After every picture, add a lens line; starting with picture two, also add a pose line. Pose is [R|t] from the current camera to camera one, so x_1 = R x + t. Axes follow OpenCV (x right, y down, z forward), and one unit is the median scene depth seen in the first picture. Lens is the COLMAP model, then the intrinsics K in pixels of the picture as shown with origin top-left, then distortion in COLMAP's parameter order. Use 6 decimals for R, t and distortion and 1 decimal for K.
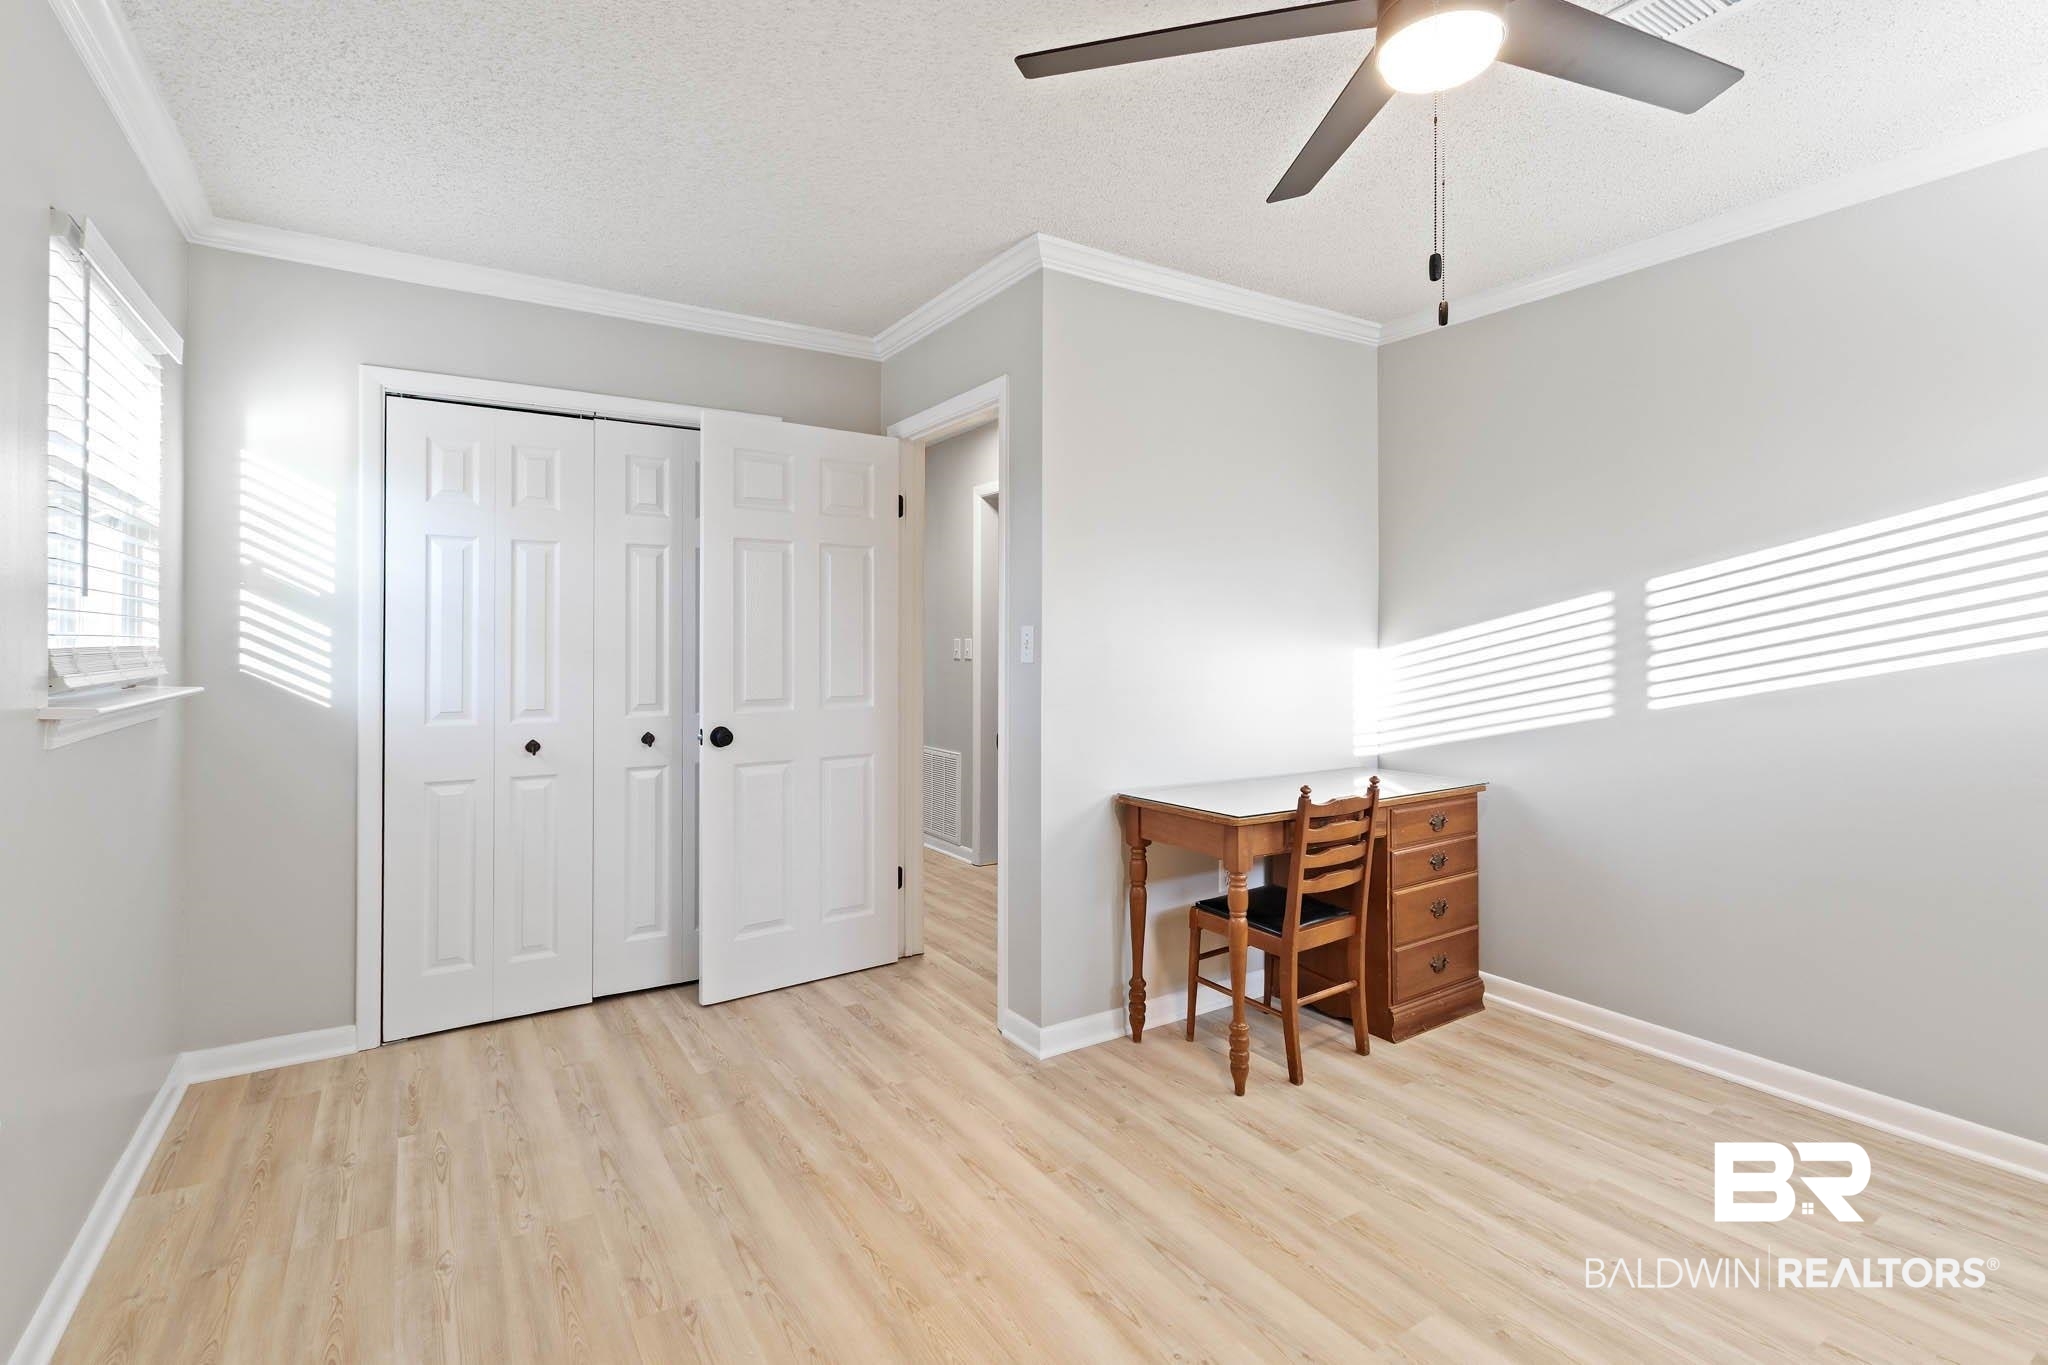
lens RADIAL K [[948.5, 0, 996.9], [0, 948.5, 646.7], [0, 0, 1]] dist [0.001741, -0.000025]
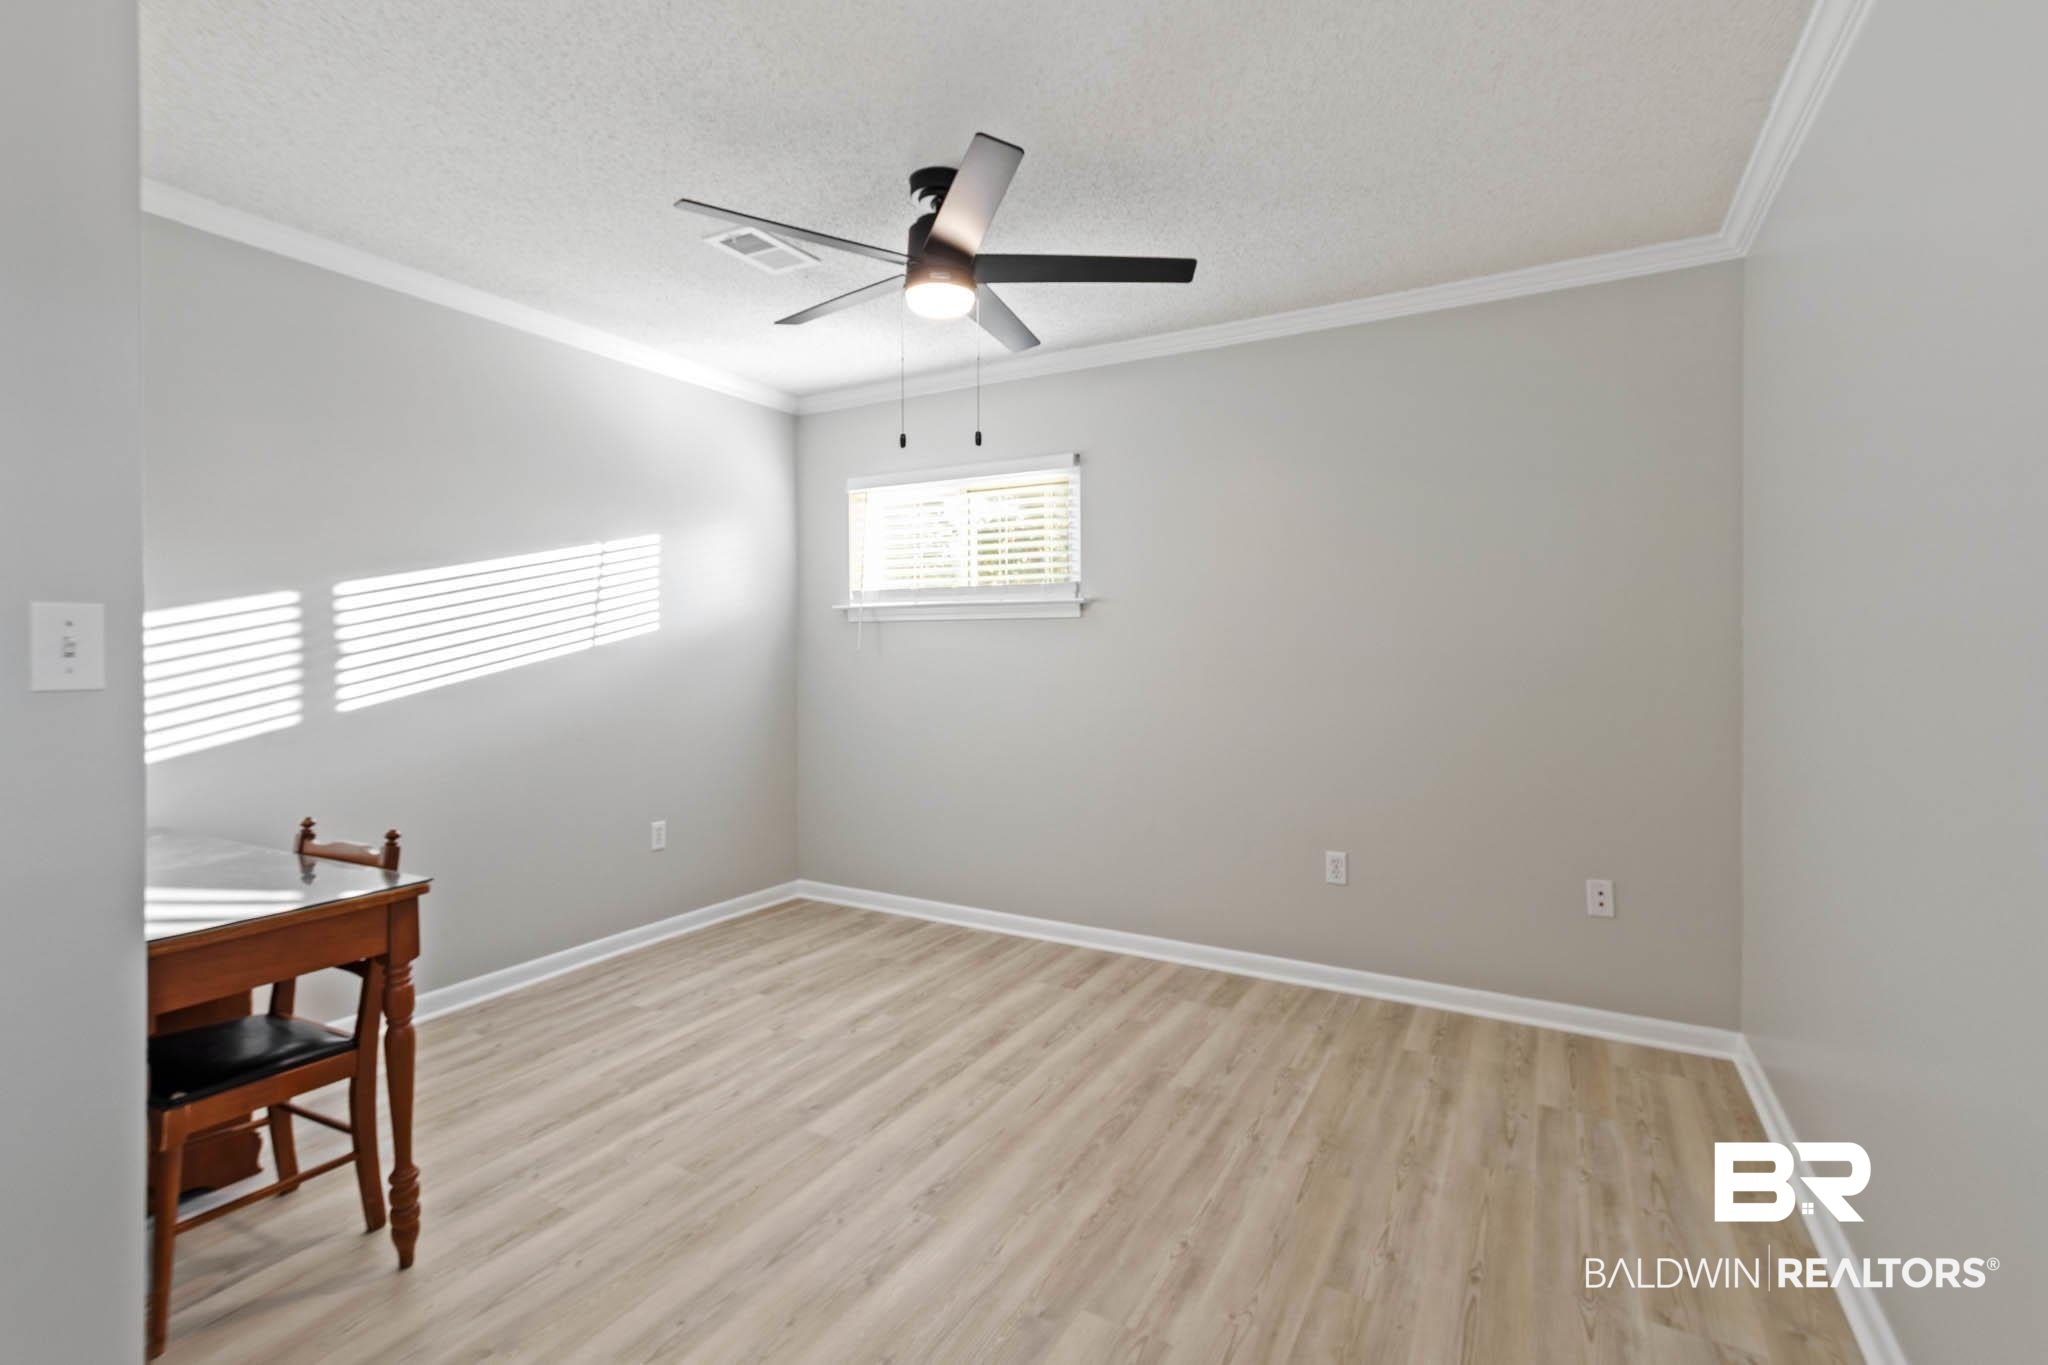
lens RADIAL K [[948.5, 0, 1017.6], [0, 948.5, 665.0], [0, 0, 1]] dist [0.001741, -0.000025]
pose [[-0.488171, -0.014672, 0.872625, -0.553141], [0.004154, 0.999808, 0.019134, -0.000375], [-0.872738, 0.012966, -0.488017, 0.865761]]
